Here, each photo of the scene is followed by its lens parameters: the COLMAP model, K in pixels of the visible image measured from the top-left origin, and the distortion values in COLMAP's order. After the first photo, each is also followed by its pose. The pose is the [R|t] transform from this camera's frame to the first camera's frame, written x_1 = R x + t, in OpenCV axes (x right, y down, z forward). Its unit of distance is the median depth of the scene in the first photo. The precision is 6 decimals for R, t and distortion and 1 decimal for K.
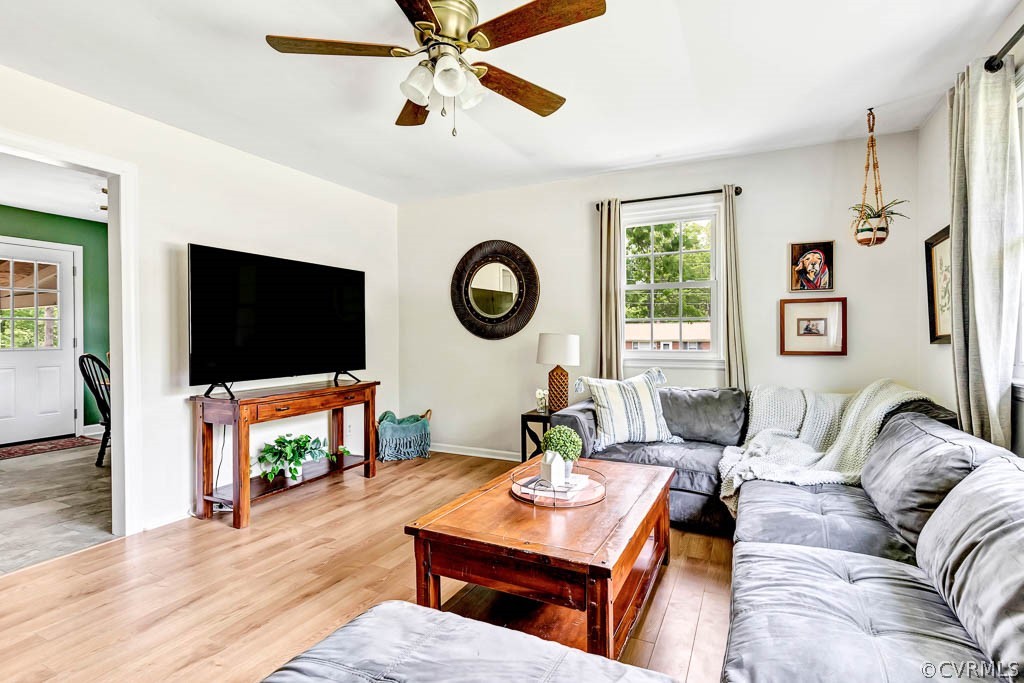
lens RADIAL K [[476.7, 0, 512.0], [0, 476.7, 341.5], [0, 0, 1]] dist [0.004736, 0.000150]
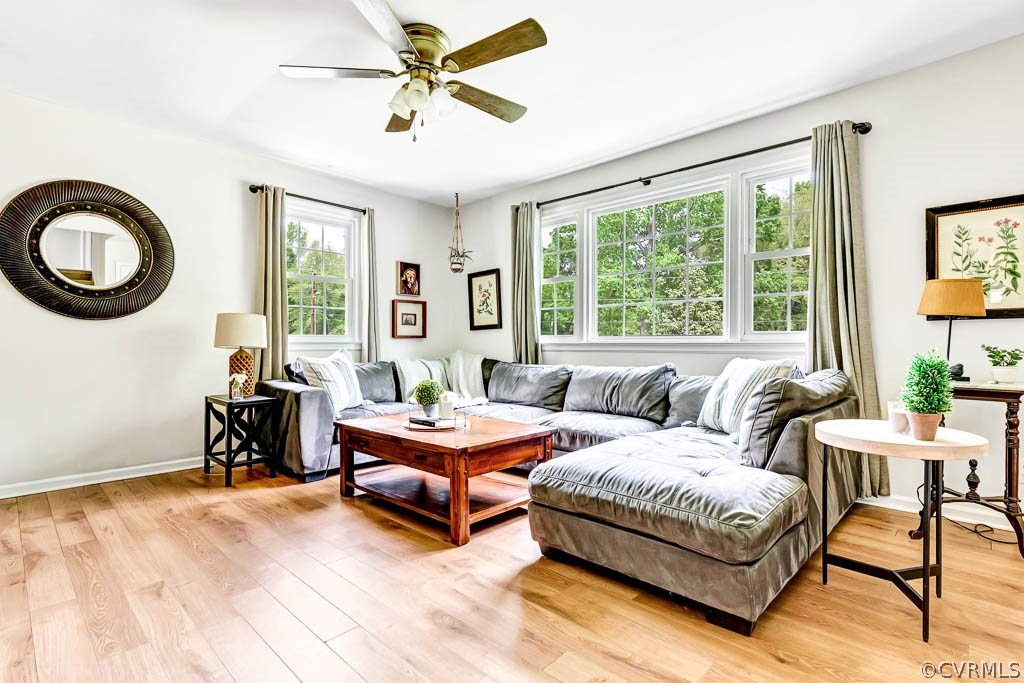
lens RADIAL K [[476.7, 0, 512.0], [0, 476.7, 341.5], [0, 0, 1]] dist [0.004736, 0.000150]
pose [[0.328507, 0.002857, 0.944497, -0.667099], [0.006760, 0.999963, -0.005375, 0.048474], [-0.944477, 0.008150, 0.328475, 0.205223]]
